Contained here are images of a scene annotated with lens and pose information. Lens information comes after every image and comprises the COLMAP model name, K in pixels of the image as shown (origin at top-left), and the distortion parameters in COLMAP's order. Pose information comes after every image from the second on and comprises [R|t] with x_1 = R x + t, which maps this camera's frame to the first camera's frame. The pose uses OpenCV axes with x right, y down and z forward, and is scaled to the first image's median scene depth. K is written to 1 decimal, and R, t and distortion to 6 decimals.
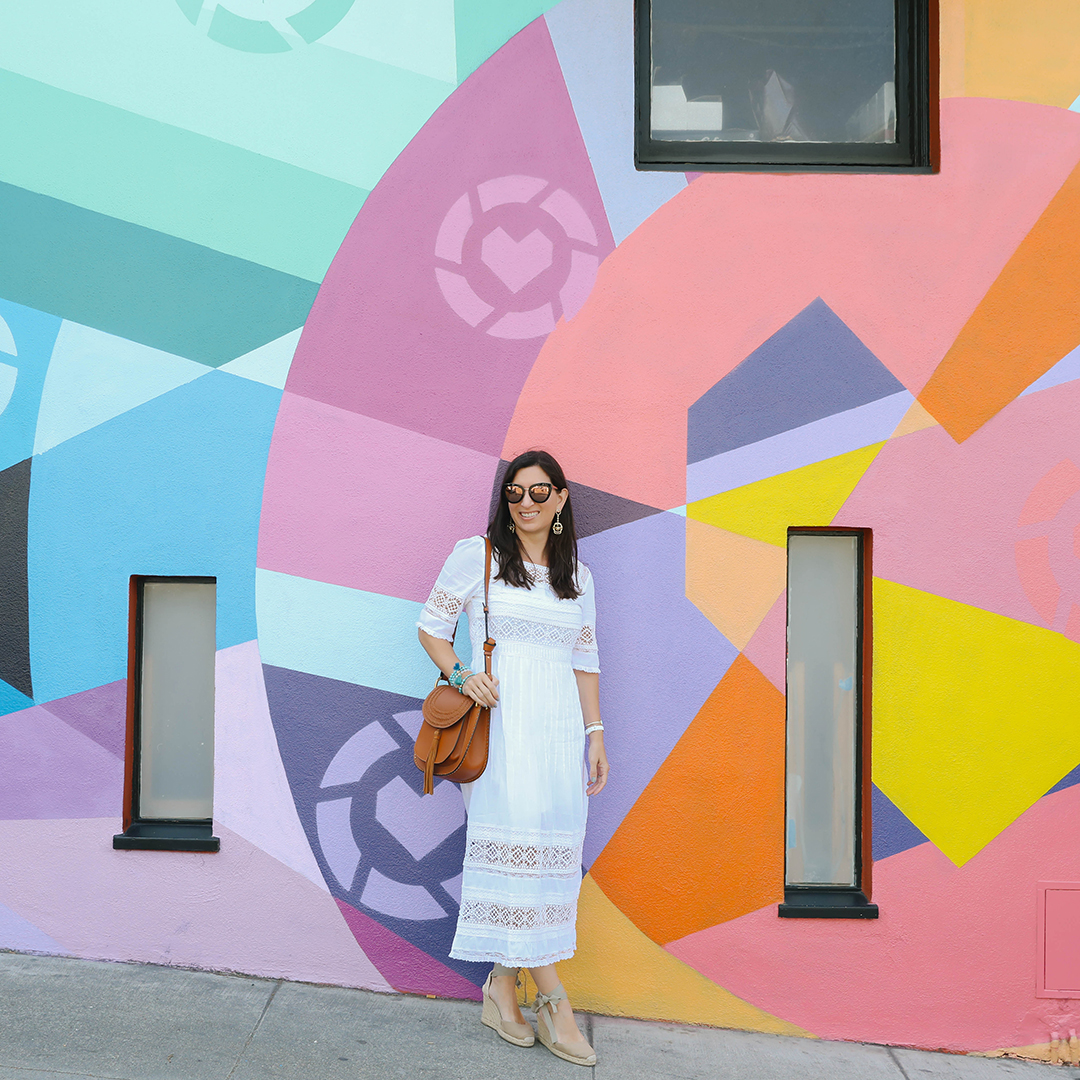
lens RADIAL K [[995.2, 0, 537.0], [0, 995.2, 559.8], [0, 0, 1]] dist [-0.003724, 0.025073]
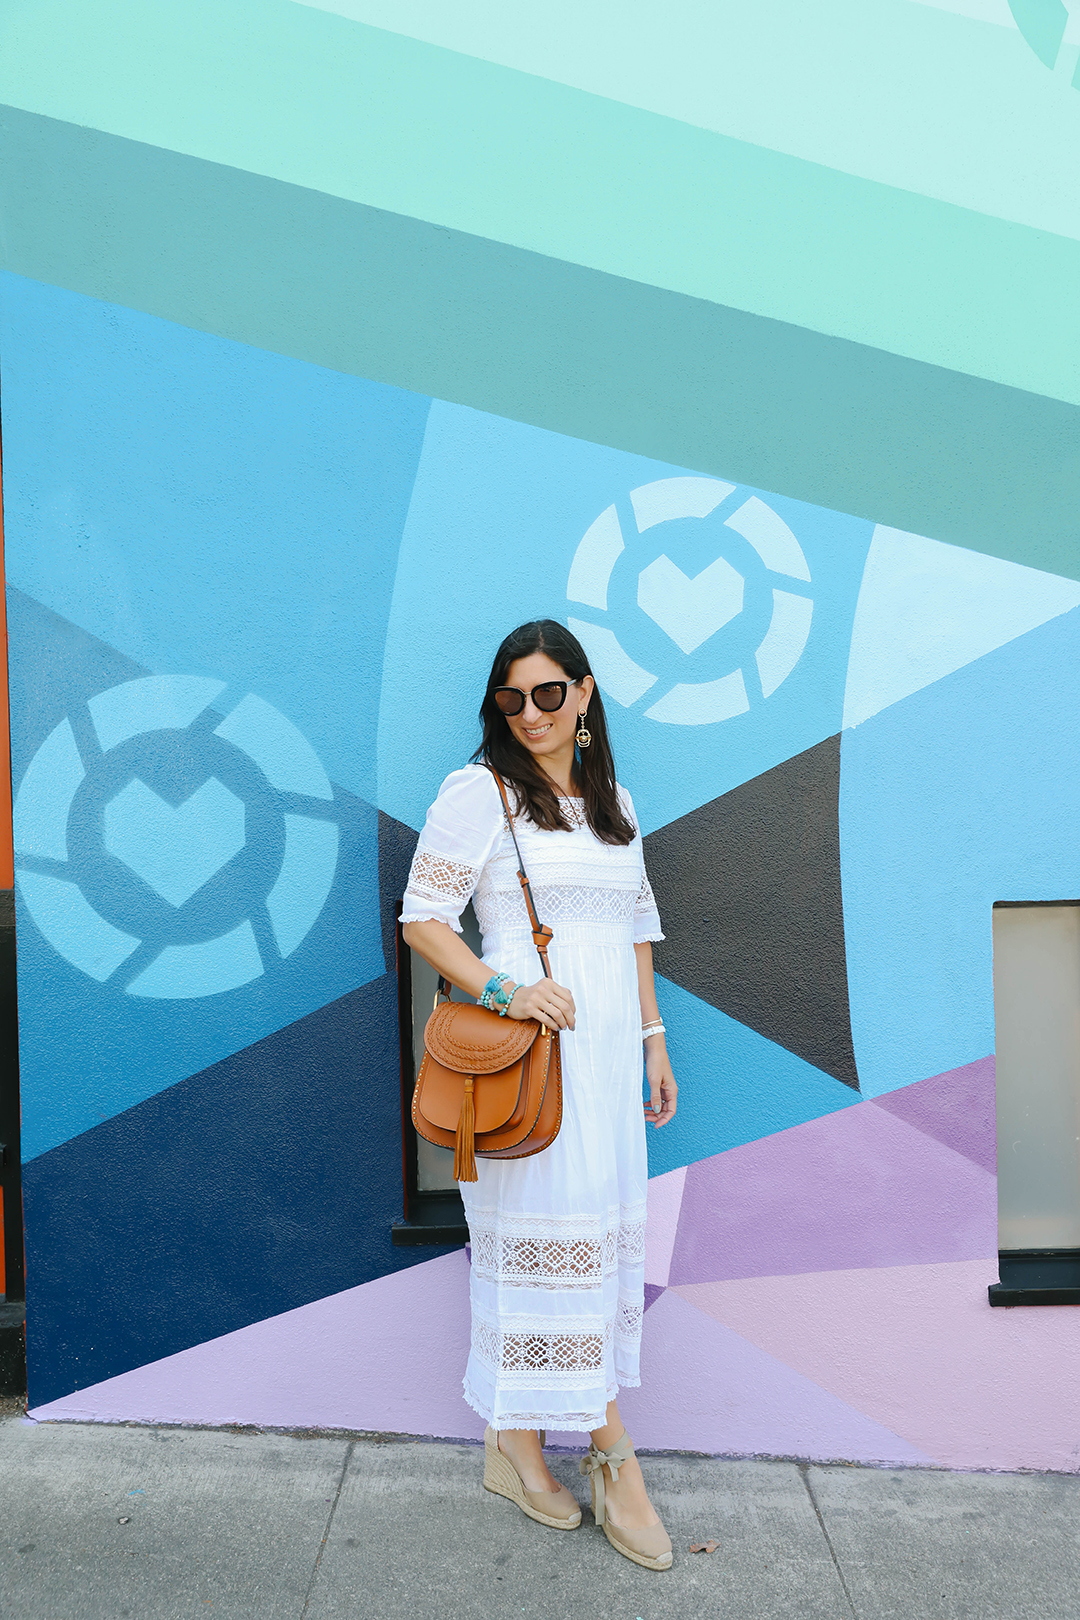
lens RADIAL K [[1504.0, 0, 546.8], [0, 1504.0, 819.1], [0, 0, 1]] dist [-0.036814, 0.151256]
pose [[0.998168, -0.042611, 0.042948, -0.751962], [0.041640, 0.998862, 0.023254, -0.076565], [-0.043890, -0.021423, 0.998807, -0.000579]]
